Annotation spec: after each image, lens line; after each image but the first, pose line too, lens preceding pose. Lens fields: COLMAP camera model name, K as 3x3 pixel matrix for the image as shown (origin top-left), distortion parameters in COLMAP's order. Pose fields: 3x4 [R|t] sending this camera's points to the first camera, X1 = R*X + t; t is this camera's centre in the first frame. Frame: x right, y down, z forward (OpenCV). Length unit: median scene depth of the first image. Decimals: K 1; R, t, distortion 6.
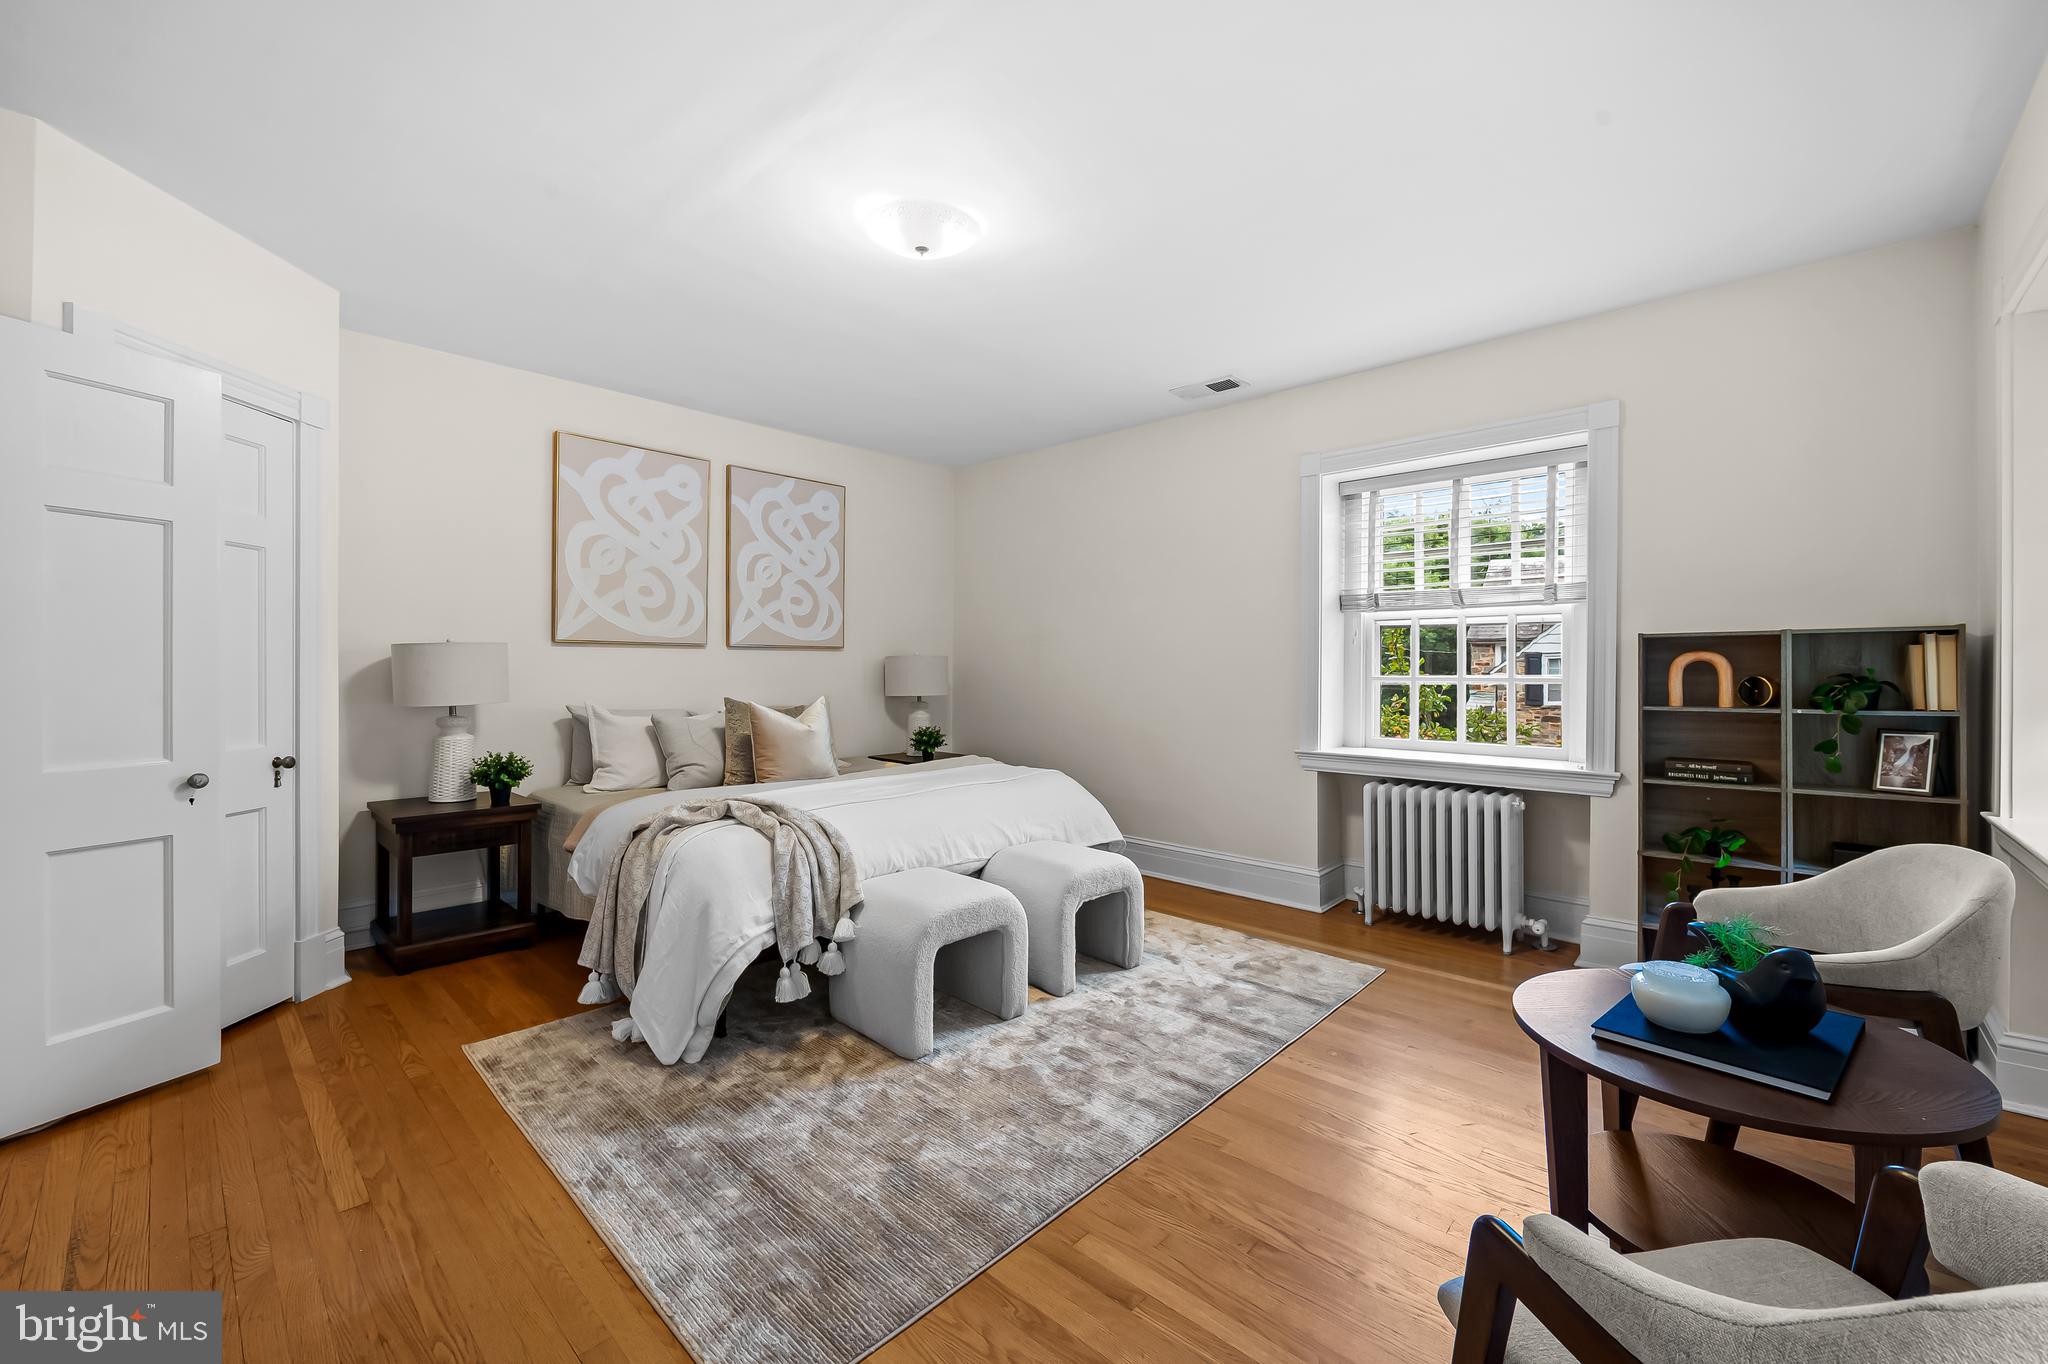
lens RADIAL K [[828.3, 0, 1034.2], [0, 828.3, 675.2], [0, 0, 1]] dist [0.002223, 0.000342]
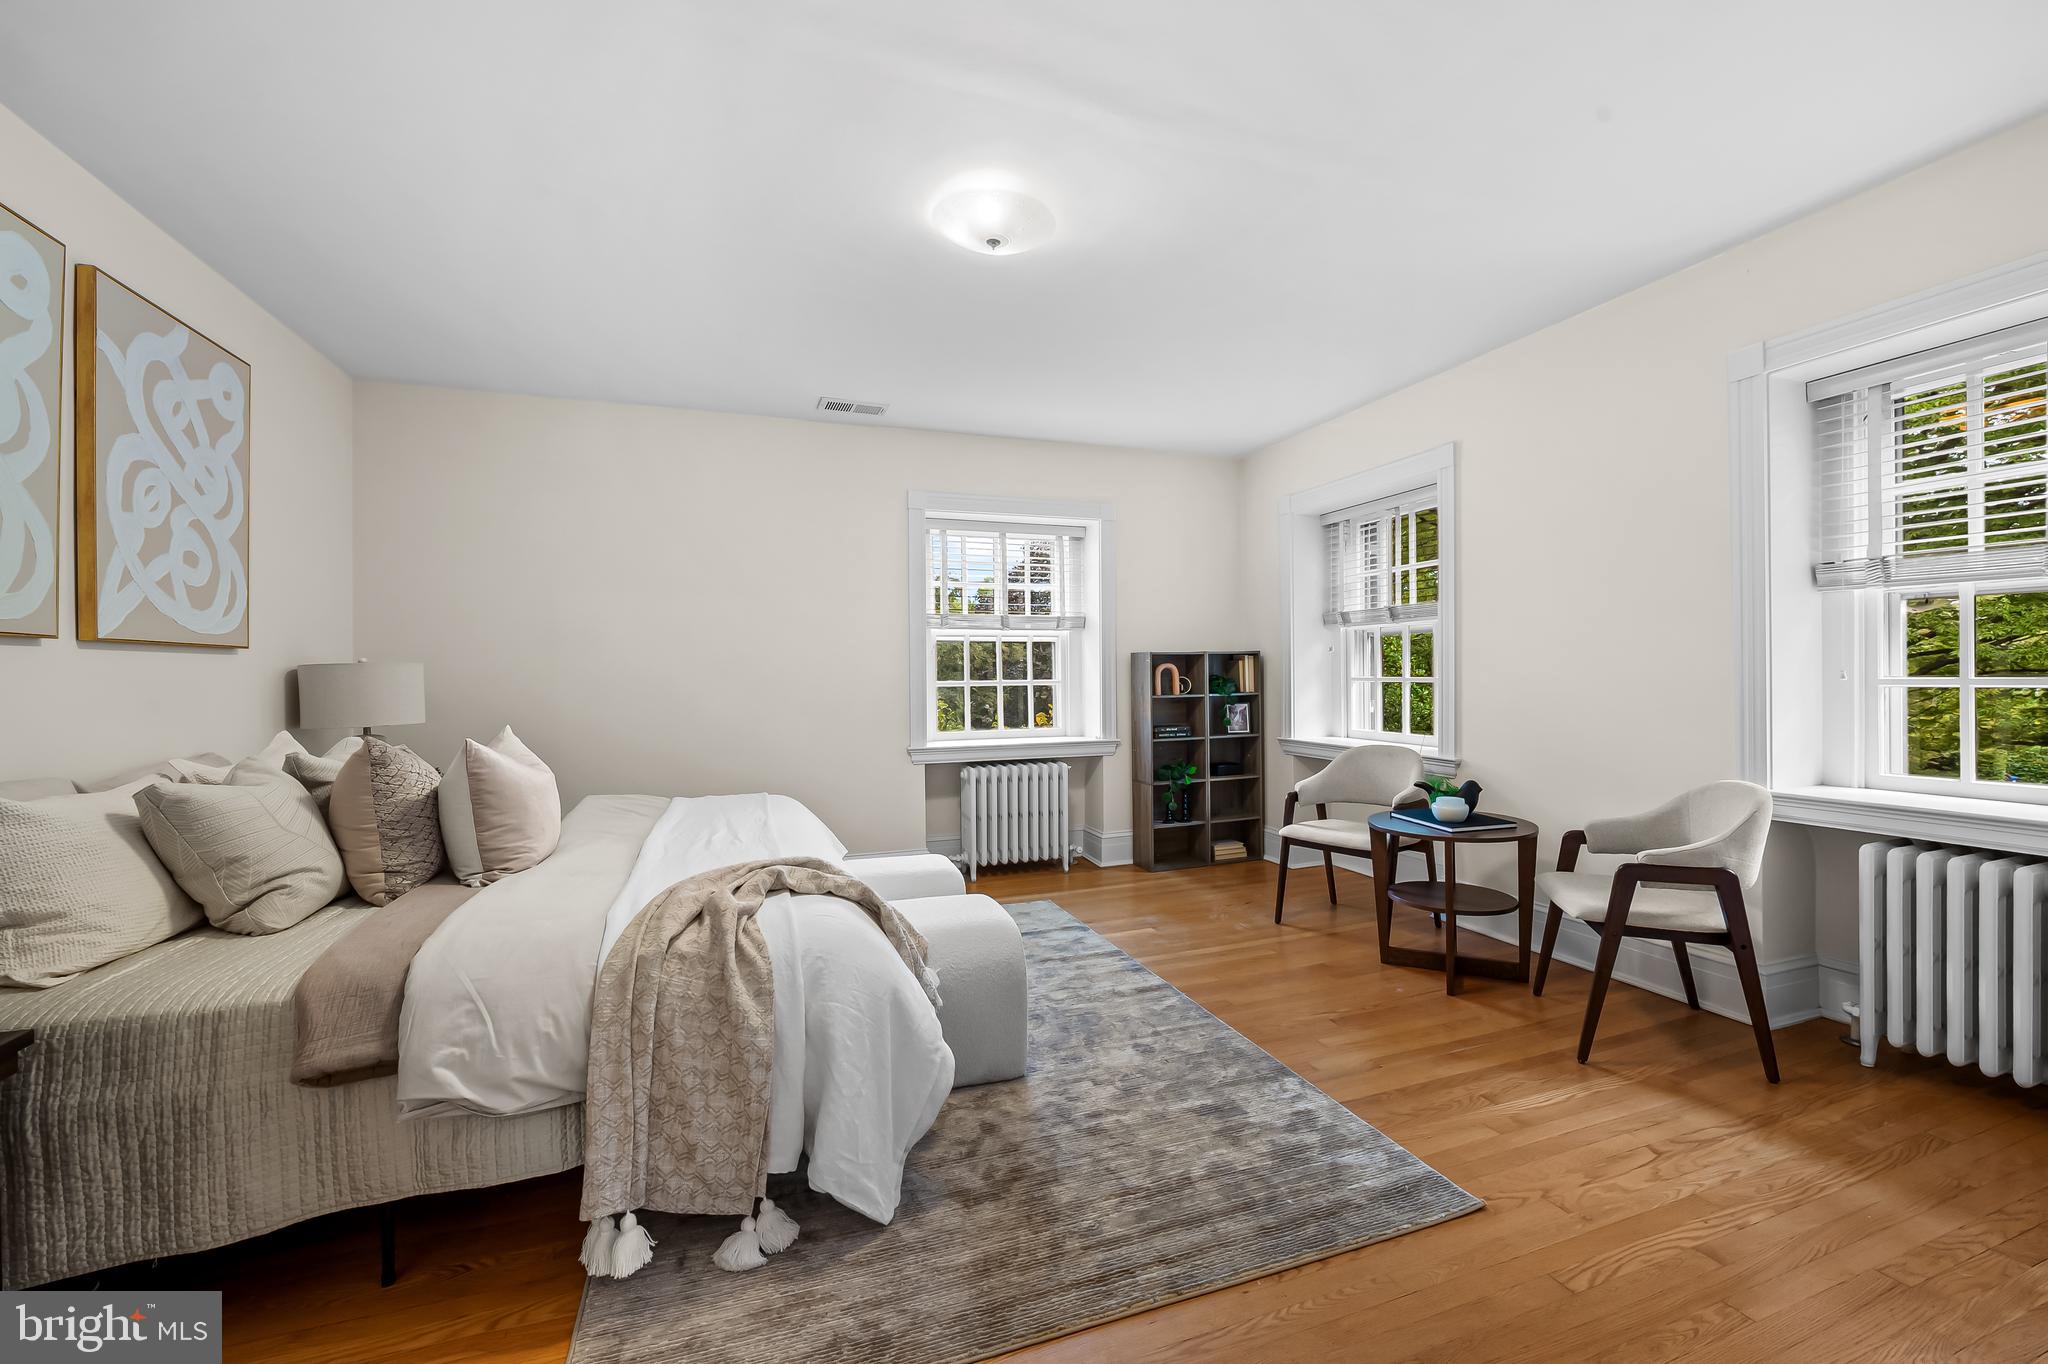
lens RADIAL K [[828.3, 0, 1032.5], [0, 828.3, 675.9], [0, 0, 1]] dist [0.002223, 0.000342]
pose [[0.452216, -0.008891, 0.891864, -0.652362], [0.018225, 0.999834, 0.000727, -0.006079], [-0.891722, 0.015925, 0.452303, 0.348465]]
